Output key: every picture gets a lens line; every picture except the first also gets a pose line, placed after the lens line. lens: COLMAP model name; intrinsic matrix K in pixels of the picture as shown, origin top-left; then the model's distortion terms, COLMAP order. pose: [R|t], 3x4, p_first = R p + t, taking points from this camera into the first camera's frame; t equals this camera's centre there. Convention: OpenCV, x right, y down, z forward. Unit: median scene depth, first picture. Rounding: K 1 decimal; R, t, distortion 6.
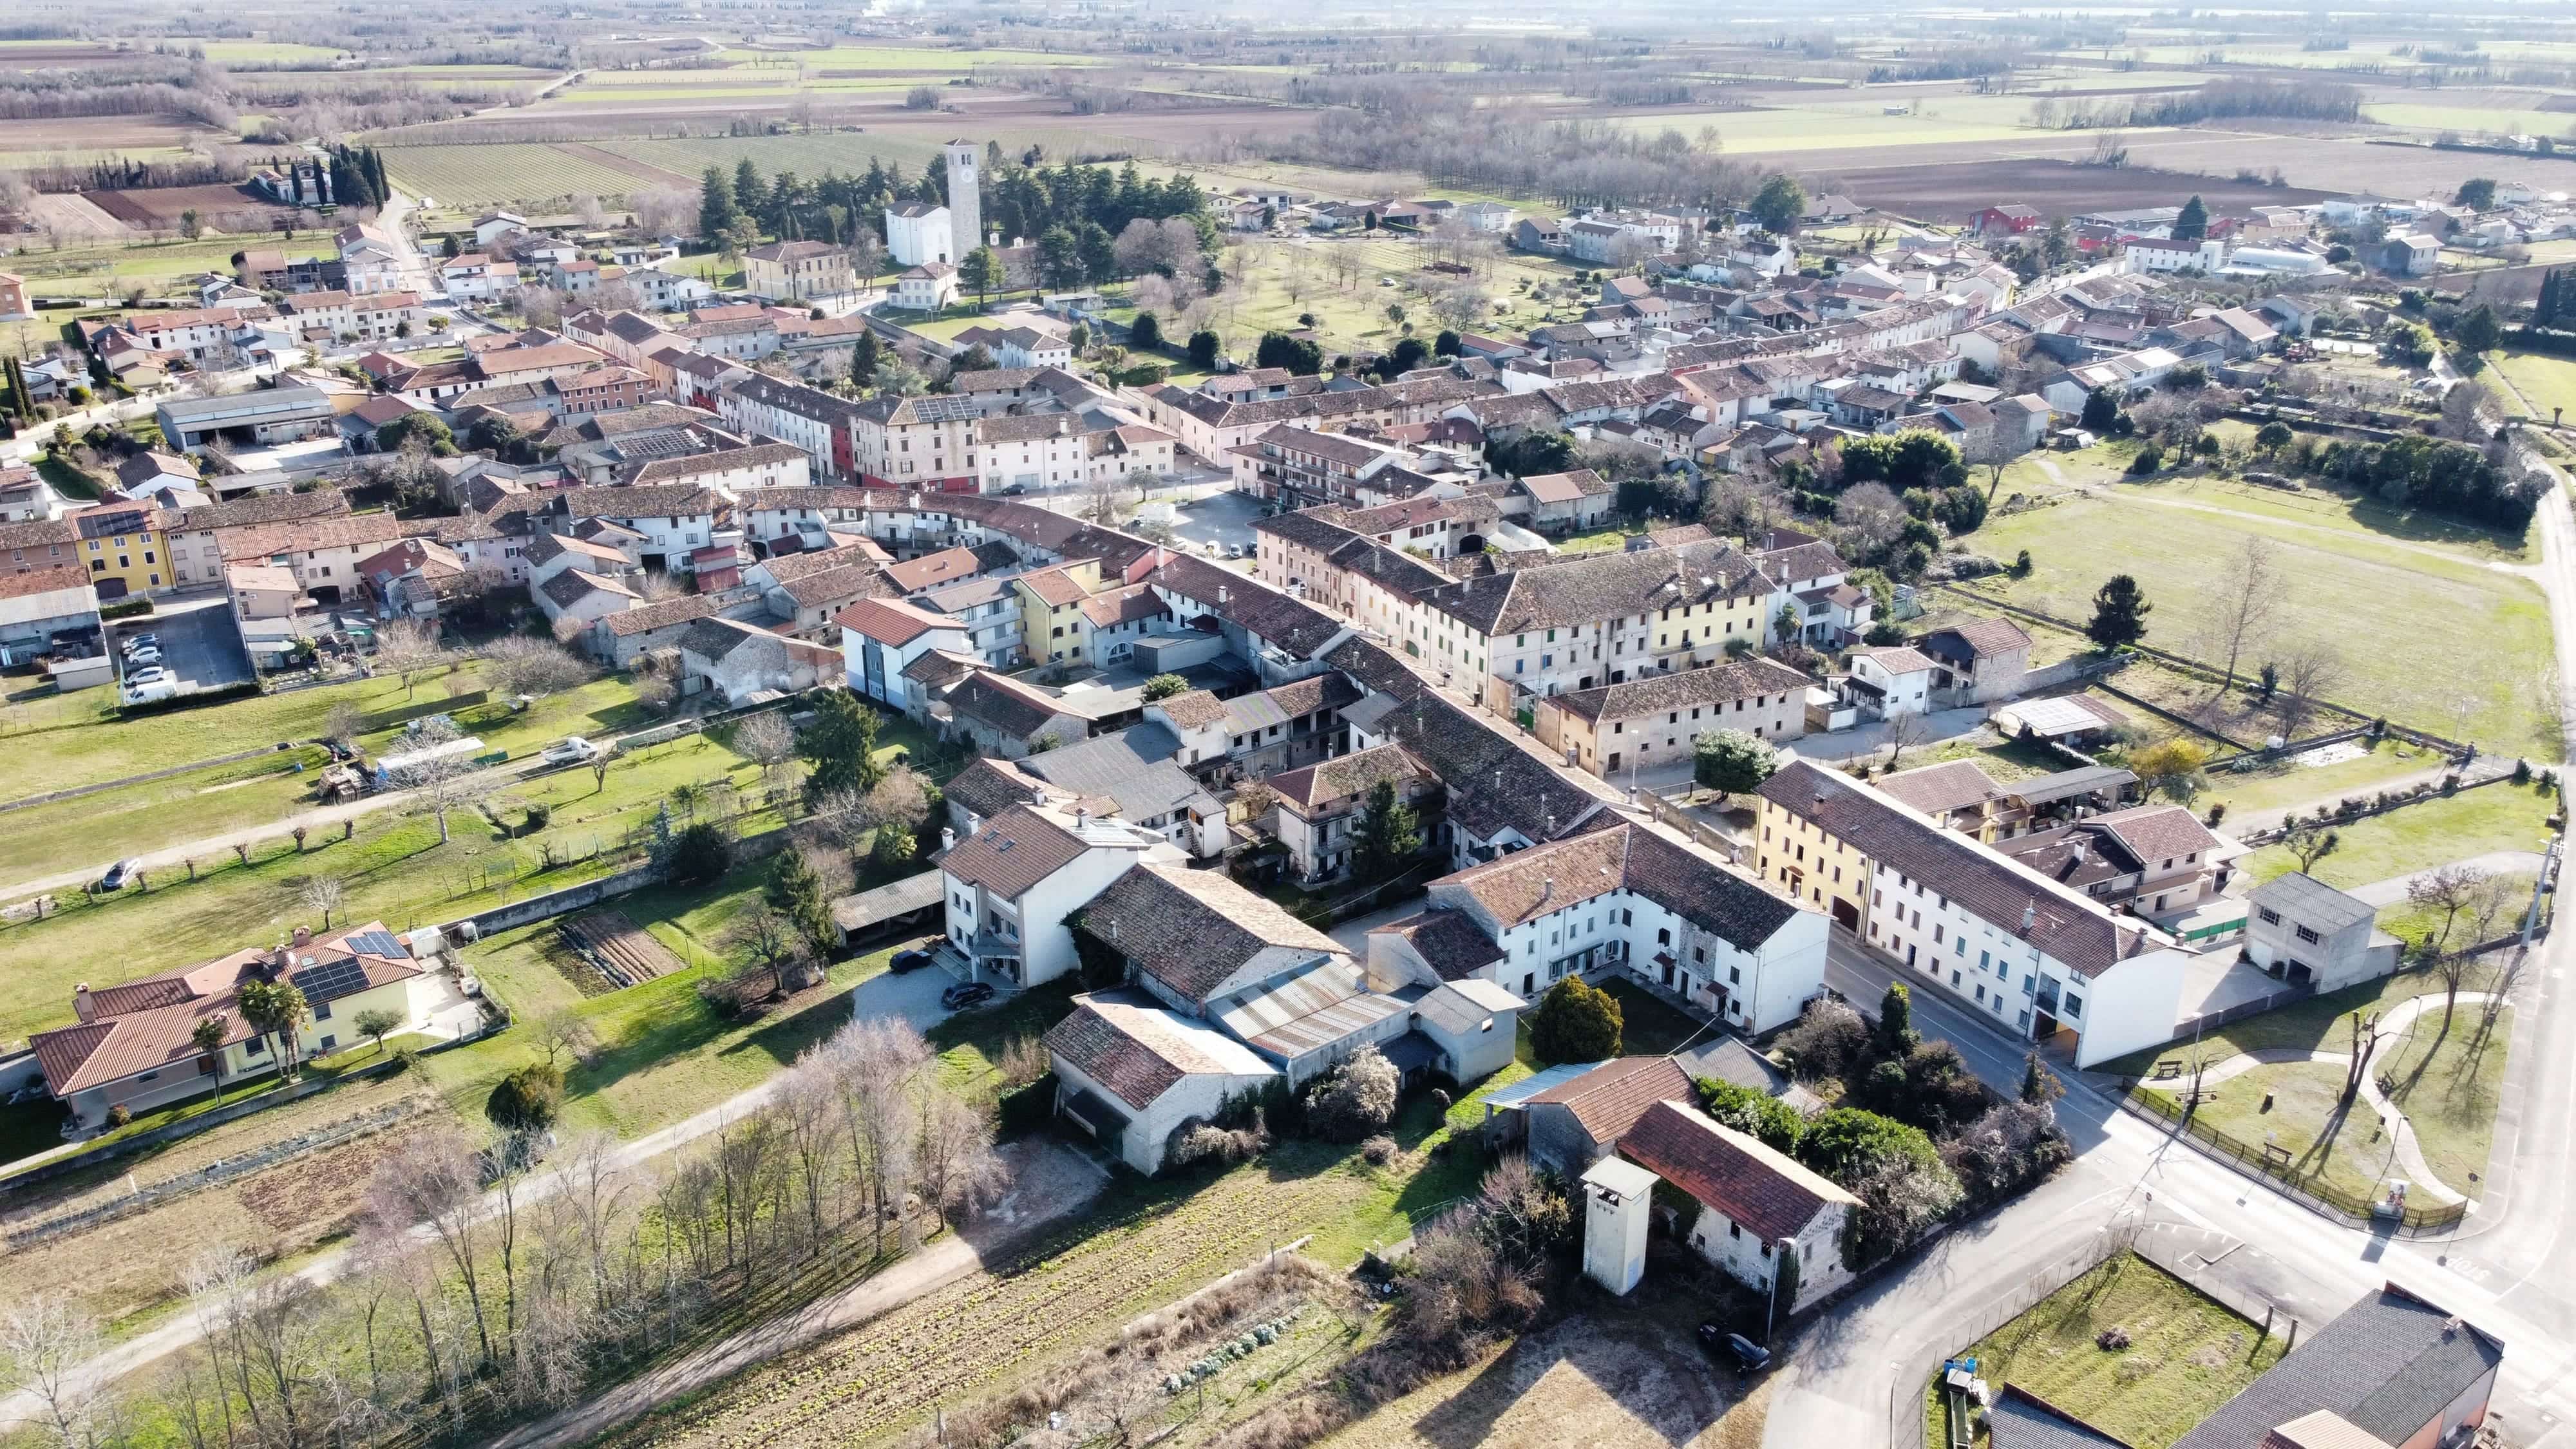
lens RADIAL K [[1937.5, 0, 1271.1], [0, 1937.5, 736.2], [0, 0, 1]] dist [-0.001646, -0.002955]
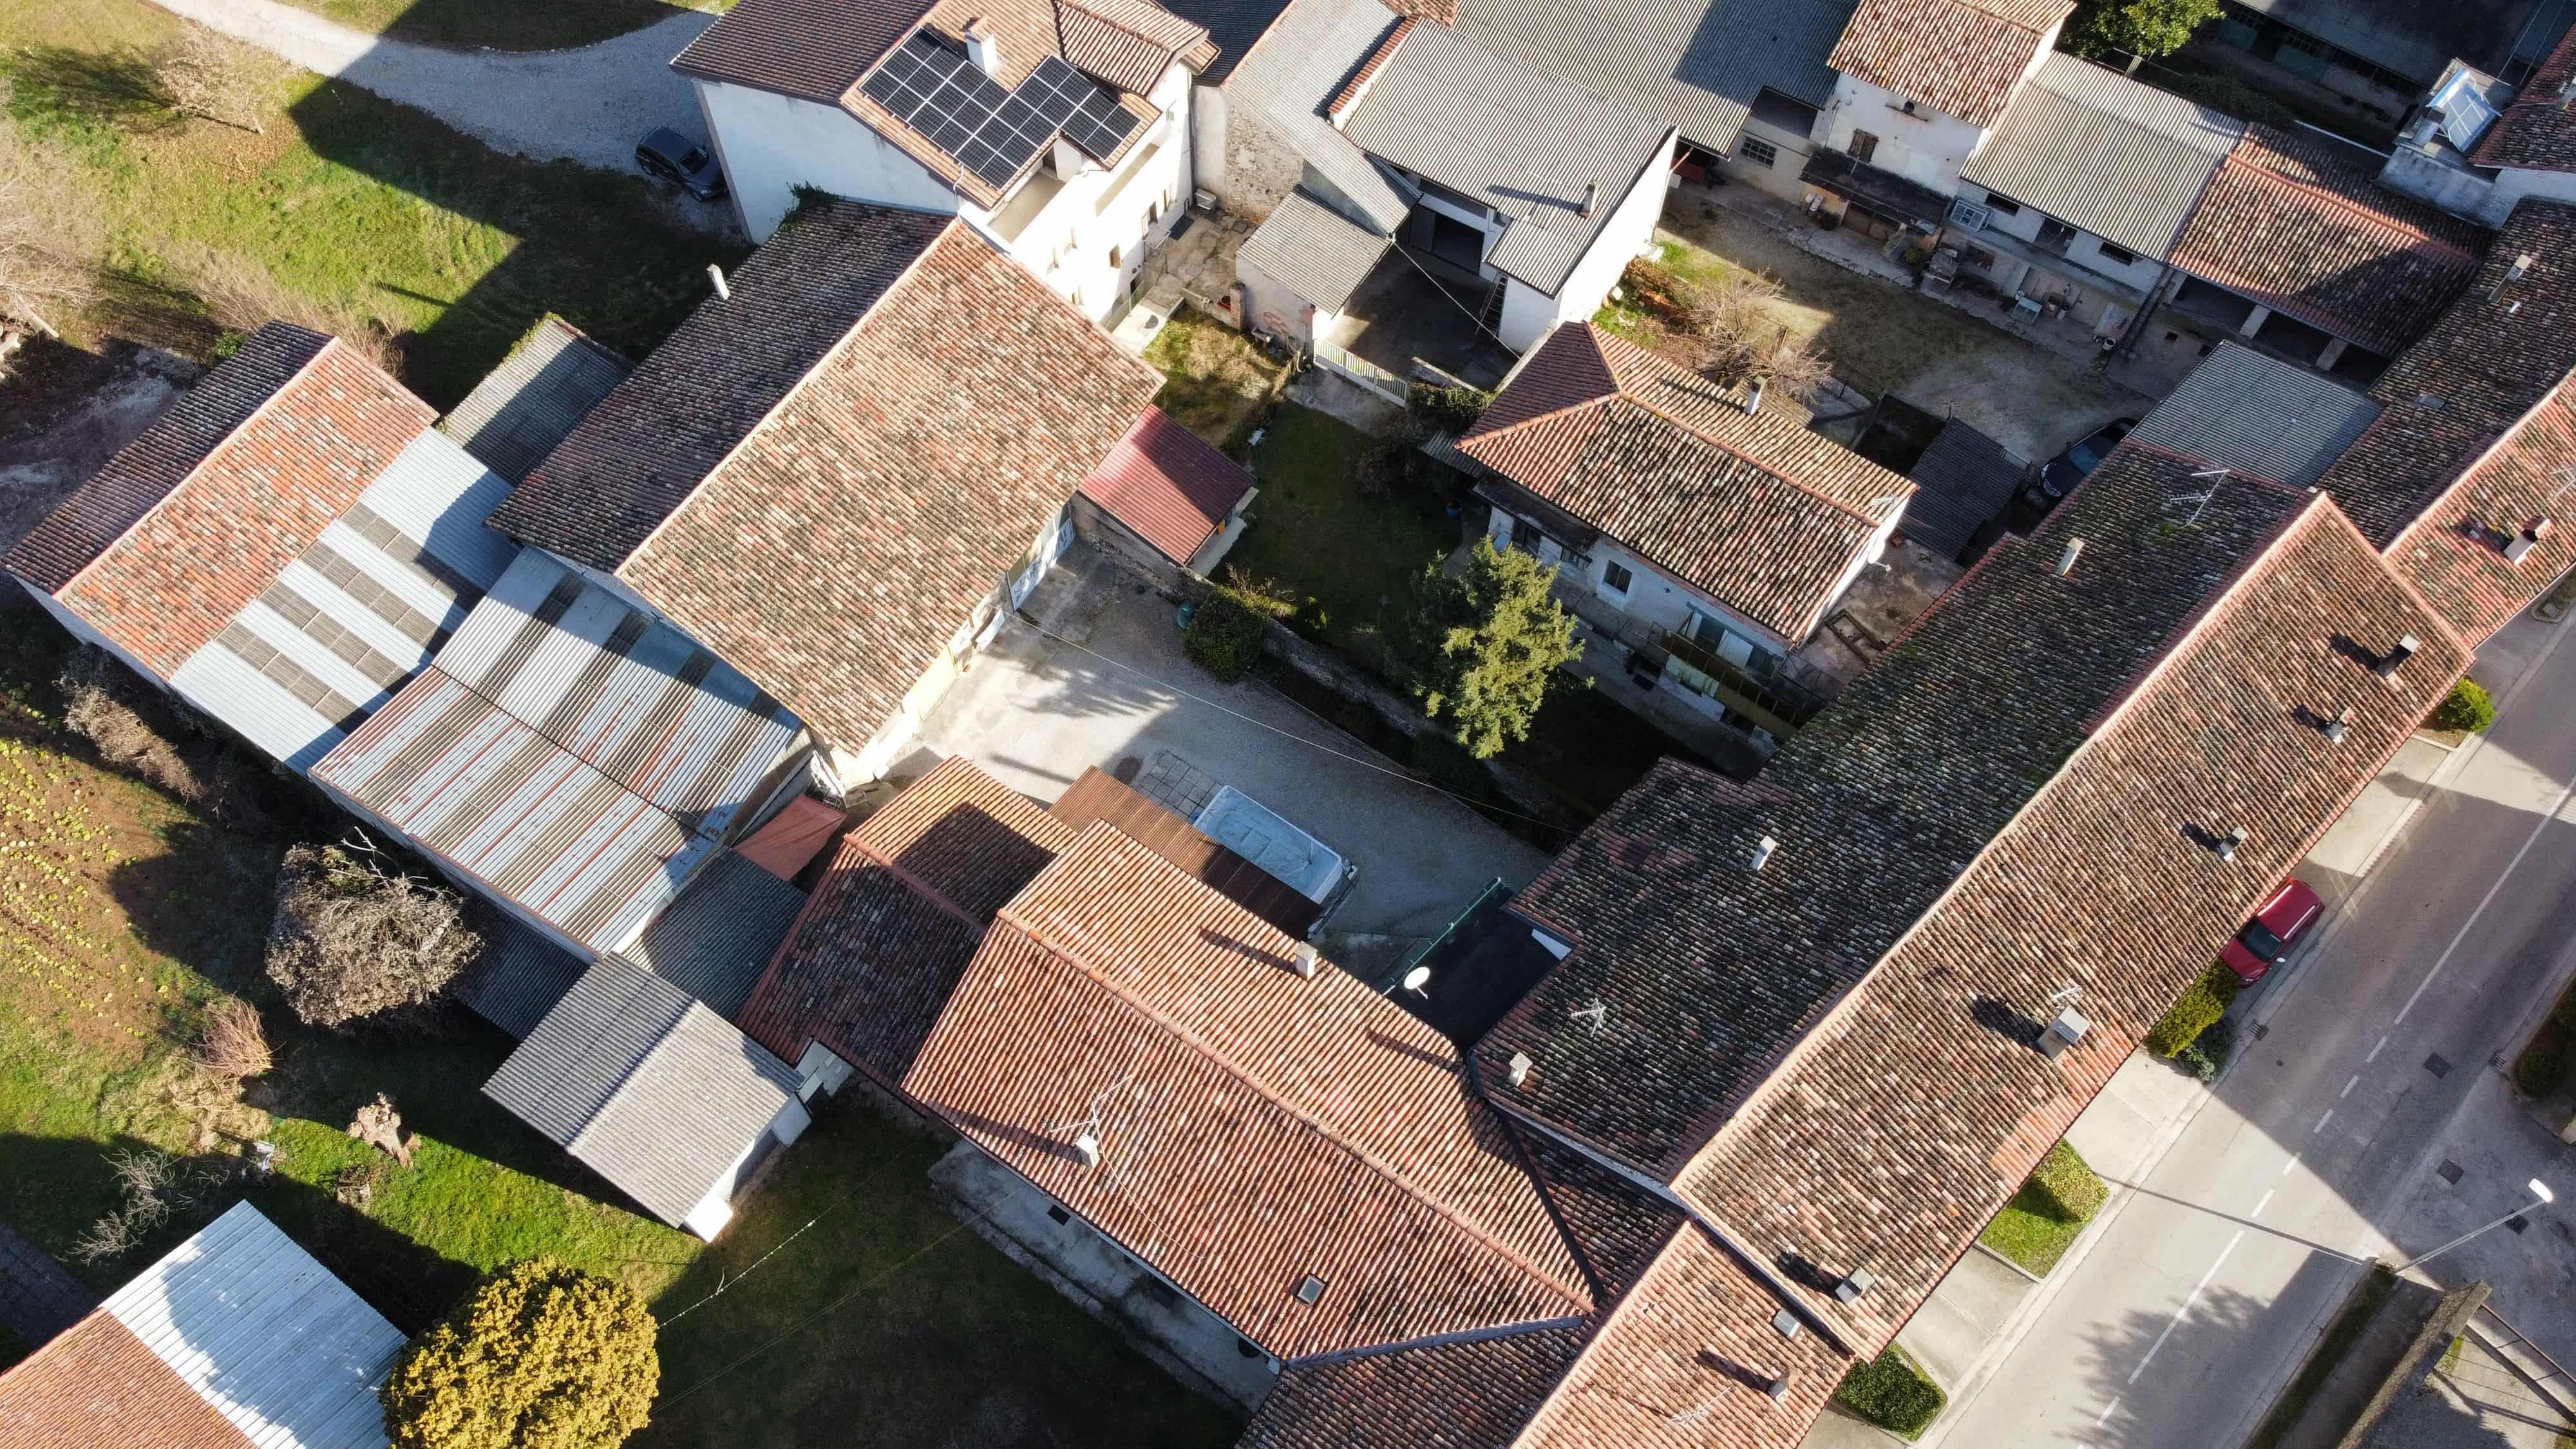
lens RADIAL K [[1970.7, 0, 1257.4], [0, 1970.7, 706.4], [0, 0, 1]] dist [-0.006801, 0.007583]
pose [[0.319105, 0.831381, -0.454947, 0.186254], [-0.354916, 0.549945, 0.756039, -0.176080], [0.878753, -0.079788, 0.470561, 0.681480]]
